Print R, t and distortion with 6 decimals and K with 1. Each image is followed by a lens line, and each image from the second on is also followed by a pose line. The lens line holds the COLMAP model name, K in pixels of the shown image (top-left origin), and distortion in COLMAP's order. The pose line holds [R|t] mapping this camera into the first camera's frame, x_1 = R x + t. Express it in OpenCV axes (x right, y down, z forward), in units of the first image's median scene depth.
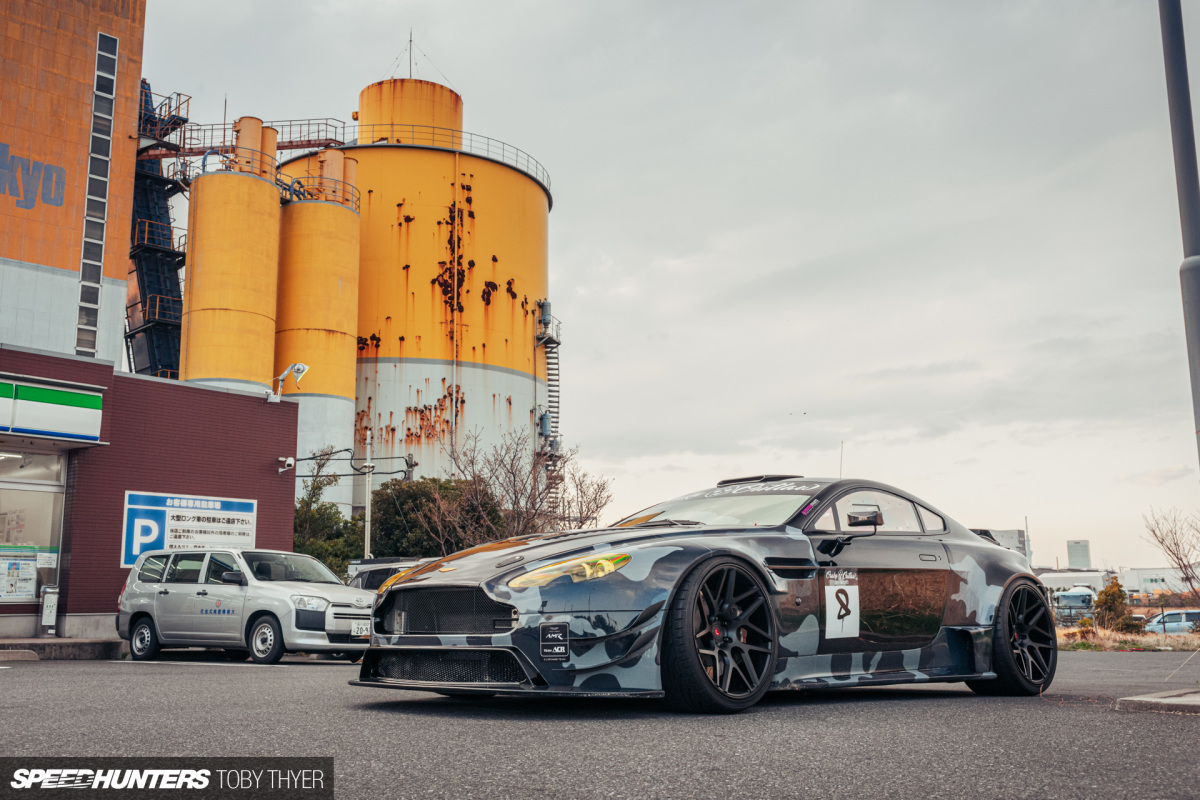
lens RADIAL K [[1222.6, 0, 591.2], [0, 1222.6, 397.6], [0, 0, 1]] dist [0.058625, 0.000000]
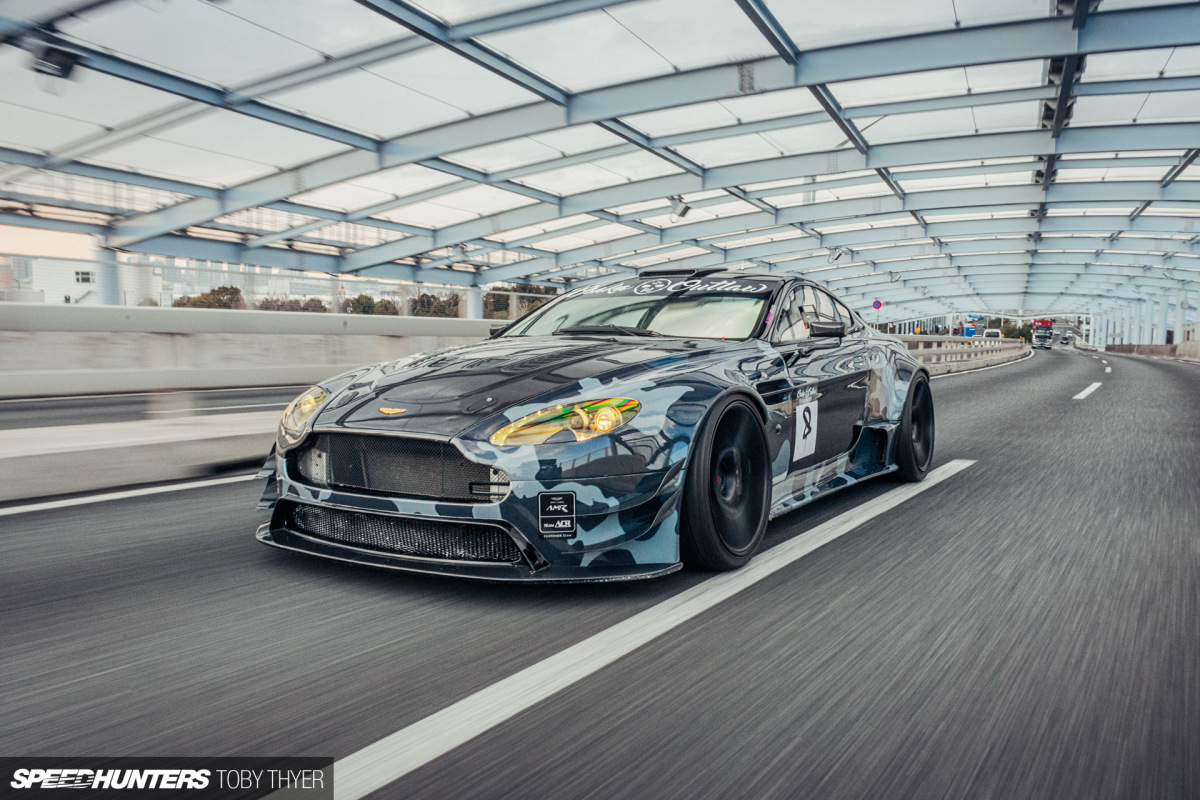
lens RADIAL K [[1008.6, 0, 603.3], [0, 1008.6, 391.8], [0, 0, 1]] dist [0.040069, 0.004518]
pose [[0.966490, -0.017871, 0.256081, -0.164777], [-0.047053, 0.968339, 0.245166, -0.041292], [-0.252354, -0.249000, 0.935049, 0.384703]]
